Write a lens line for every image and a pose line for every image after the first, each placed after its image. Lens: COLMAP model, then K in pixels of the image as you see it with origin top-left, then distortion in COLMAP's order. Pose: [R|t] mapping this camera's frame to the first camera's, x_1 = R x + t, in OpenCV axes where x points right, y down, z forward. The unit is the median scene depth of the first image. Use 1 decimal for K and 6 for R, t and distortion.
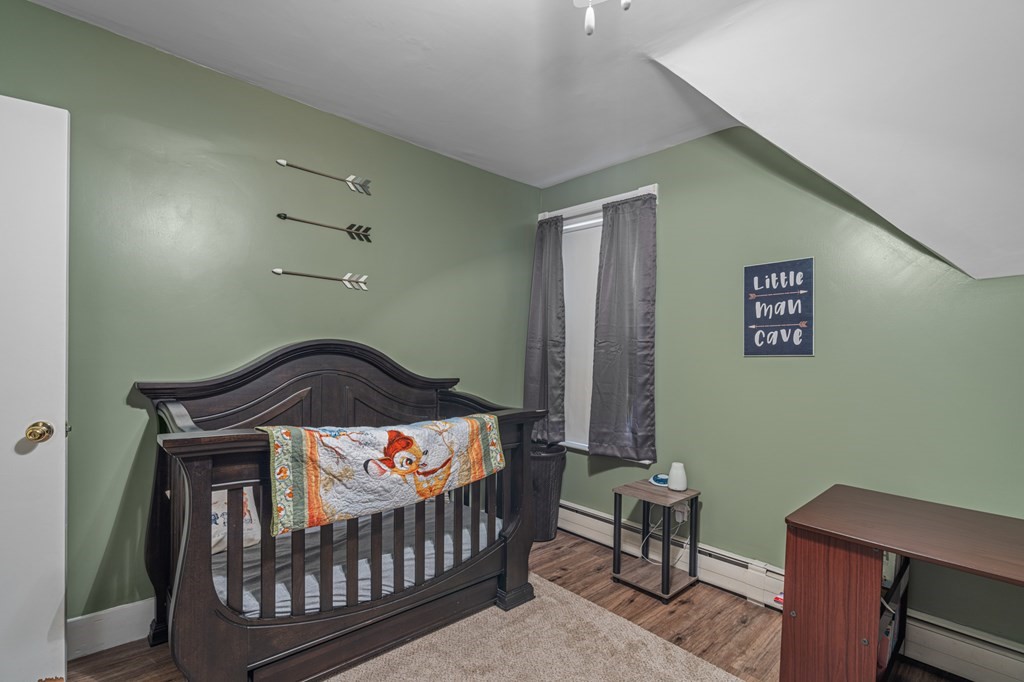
lens RADIAL K [[469.0, 0, 509.1], [0, 469.0, 361.1], [0, 0, 1]] dist [-0.005900, 0.000798]
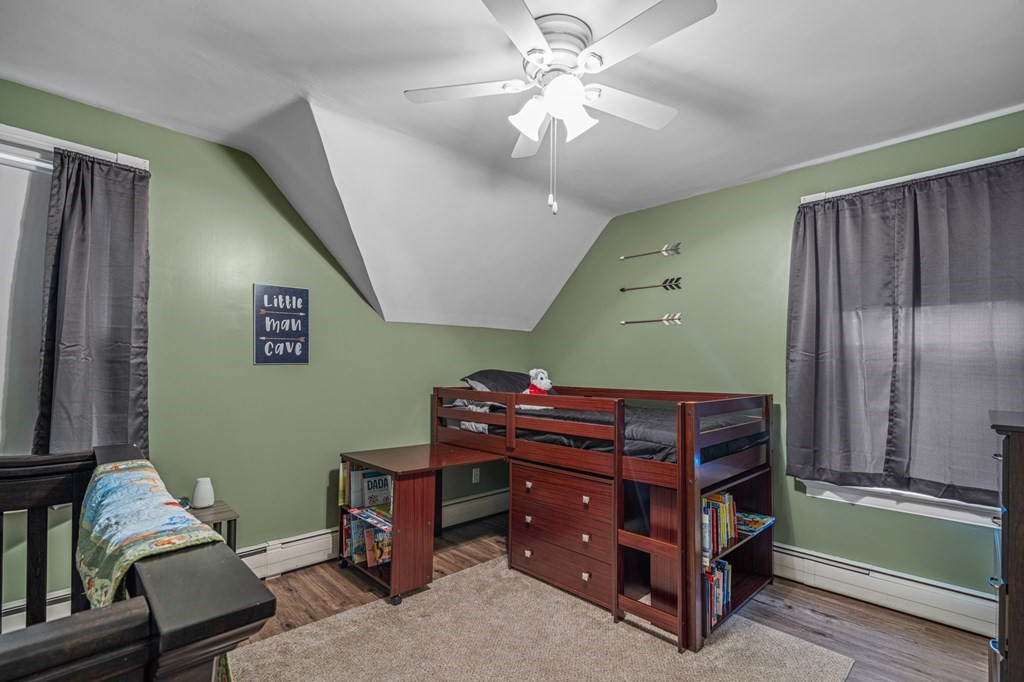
lens RADIAL K [[469.0, 0, 513.0], [0, 469.0, 349.5], [0, 0, 1]] dist [-0.005900, 0.000798]
pose [[-0.025969, 0.014382, 0.999559, -0.647983], [-0.001593, 0.999895, -0.014429, -0.031558], [-0.999661, -0.001967, -0.025943, 0.433890]]
